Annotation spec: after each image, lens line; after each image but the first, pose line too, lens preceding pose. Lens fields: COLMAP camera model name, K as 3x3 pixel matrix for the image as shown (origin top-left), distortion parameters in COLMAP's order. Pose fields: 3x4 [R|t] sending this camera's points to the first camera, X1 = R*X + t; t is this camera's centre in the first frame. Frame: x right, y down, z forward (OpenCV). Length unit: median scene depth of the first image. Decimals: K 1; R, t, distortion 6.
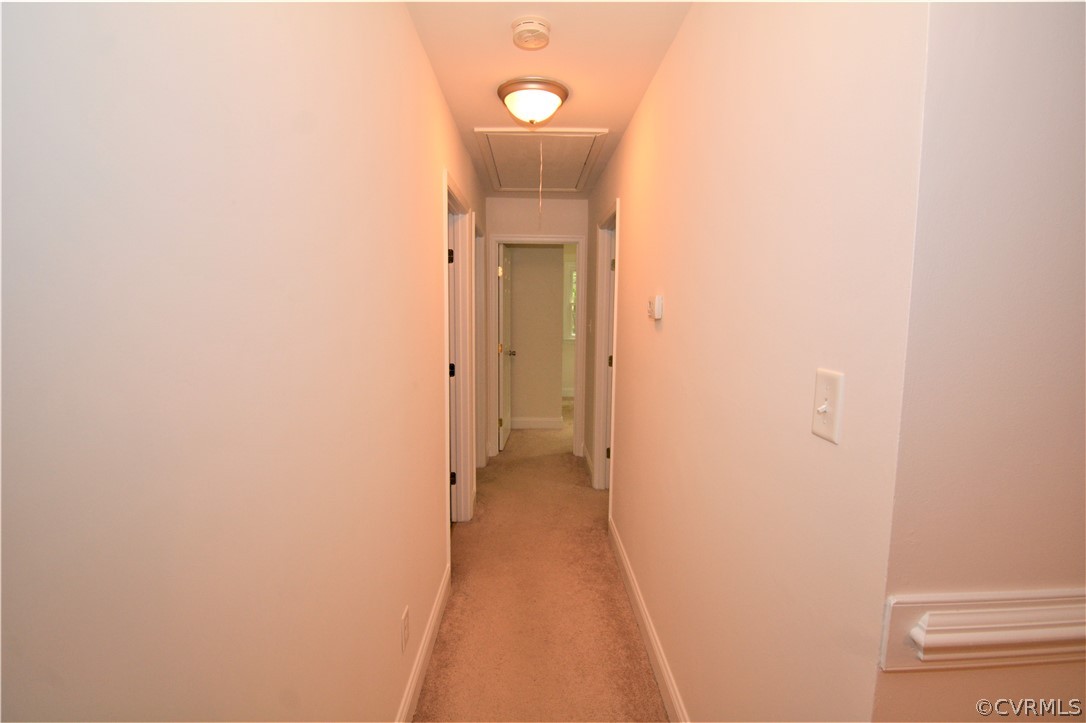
lens RADIAL K [[487.1, 0, 543.0], [0, 487.1, 361.5], [0, 0, 1]] dist [-0.000982, -0.000124]
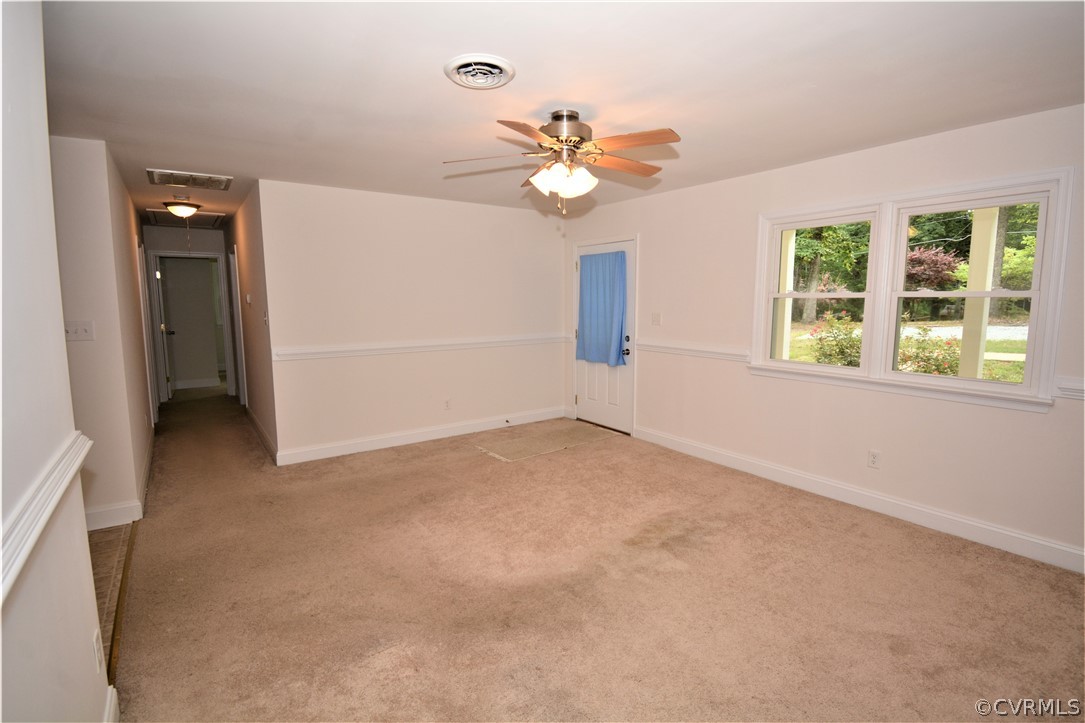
lens RADIAL K [[518.6, 0, 542.5], [0, 518.6, 361.5], [0, 0, 1]] dist [0.002216, -0.000313]
pose [[0.829665, -0.077332, 0.552879, -0.012314], [0.065983, 0.997001, 0.040435, 0.085303], [-0.554348, 0.002933, 0.832280, -0.922651]]
